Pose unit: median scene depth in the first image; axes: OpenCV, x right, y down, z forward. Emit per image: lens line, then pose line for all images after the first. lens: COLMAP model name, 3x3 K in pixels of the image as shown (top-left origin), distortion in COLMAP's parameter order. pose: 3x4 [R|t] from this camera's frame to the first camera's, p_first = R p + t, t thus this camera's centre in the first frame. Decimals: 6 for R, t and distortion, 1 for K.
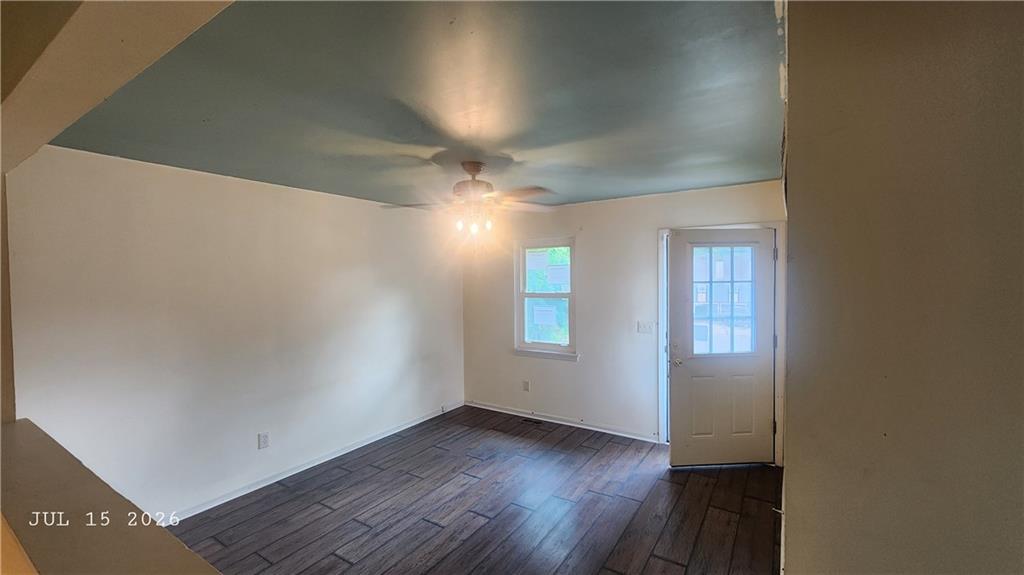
lens RADIAL K [[418.3, 0, 512.0], [0, 418.3, 287.5], [0, 0, 1]] dist [0.001380, 0.000099]
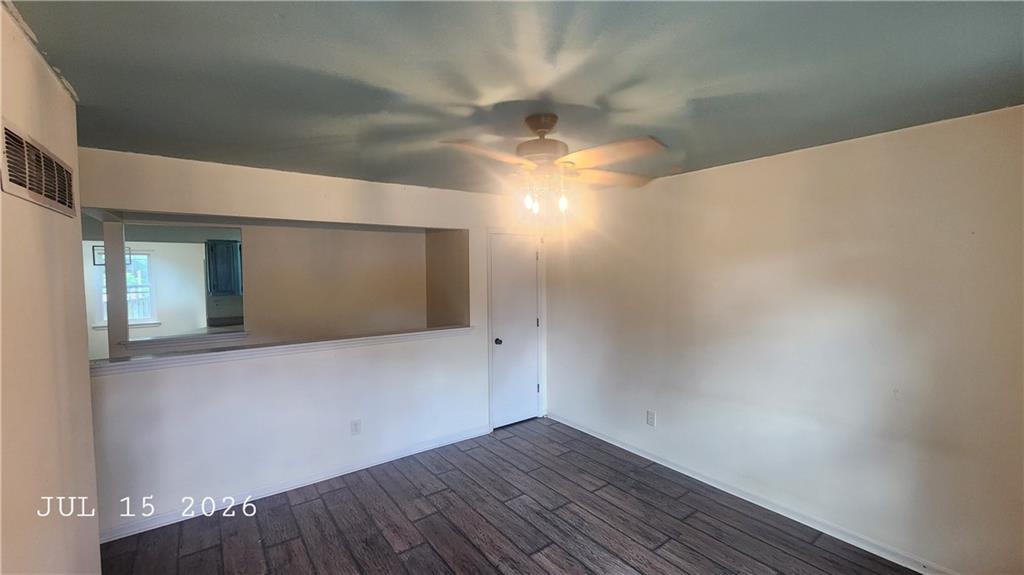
lens RADIAL K [[418.3, 0, 512.0], [0, 418.3, 287.5], [0, 0, 1]] dist [0.001380, 0.000099]
pose [[-0.336851, 0.061530, -0.939545, 0.585926], [-0.010607, 0.997551, 0.069132, -0.048767], [0.941498, 0.033252, -0.335374, 1.126052]]
